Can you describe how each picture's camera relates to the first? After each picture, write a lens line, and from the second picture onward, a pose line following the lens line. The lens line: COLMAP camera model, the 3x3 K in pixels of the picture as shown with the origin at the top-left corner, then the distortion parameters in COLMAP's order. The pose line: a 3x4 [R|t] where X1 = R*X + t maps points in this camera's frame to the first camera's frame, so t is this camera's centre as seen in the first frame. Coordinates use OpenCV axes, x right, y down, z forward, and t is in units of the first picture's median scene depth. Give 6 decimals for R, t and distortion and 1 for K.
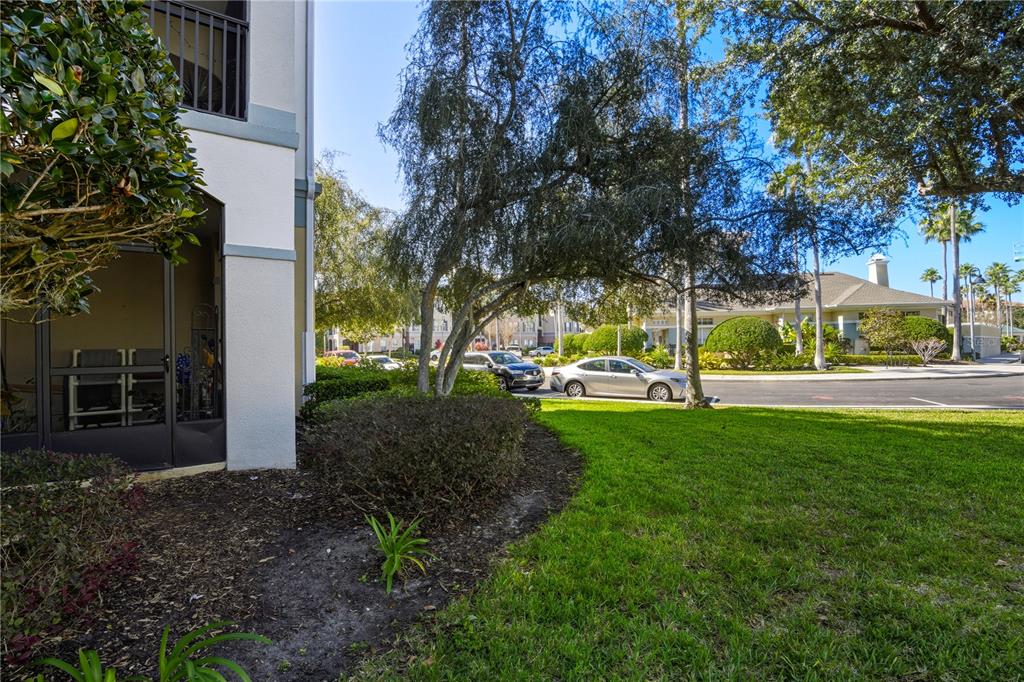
lens RADIAL K [[507.5, 0, 507.2], [0, 507.5, 344.7], [0, 0, 1]] dist [-0.022139, -0.001634]
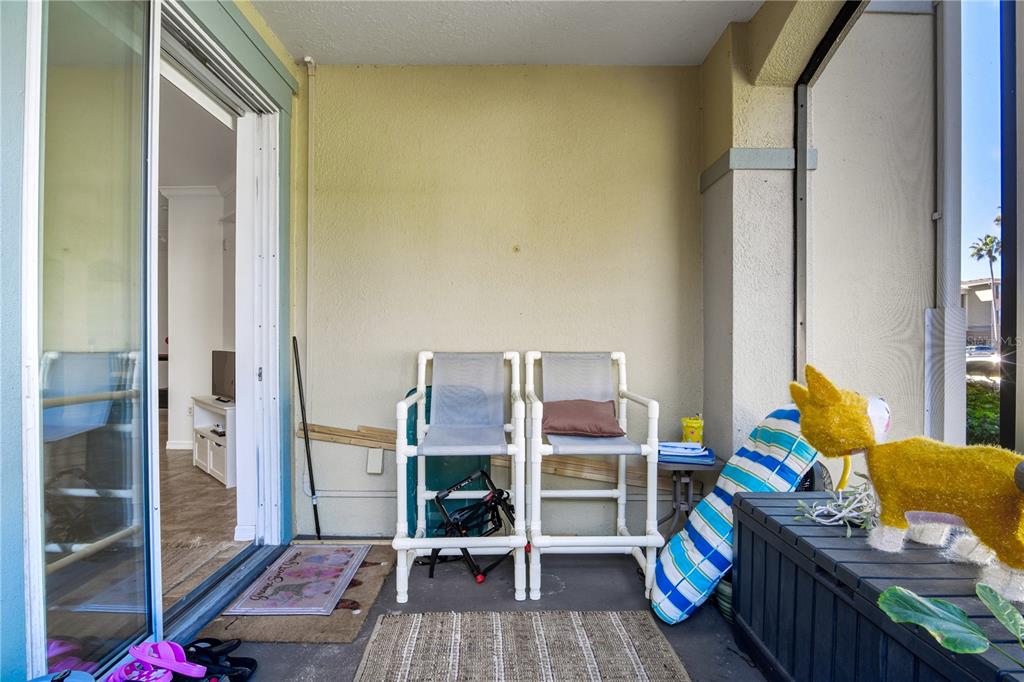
lens RADIAL K [[507.5, 0, 507.2], [0, 507.5, 344.7], [0, 0, 1]] dist [-0.022139, -0.001634]
pose [[0.804673, 0.006597, -0.593682, -0.570344], [-0.005565, 0.999978, 0.003570, 0.002006], [0.593692, 0.000431, 0.804692, 0.718093]]
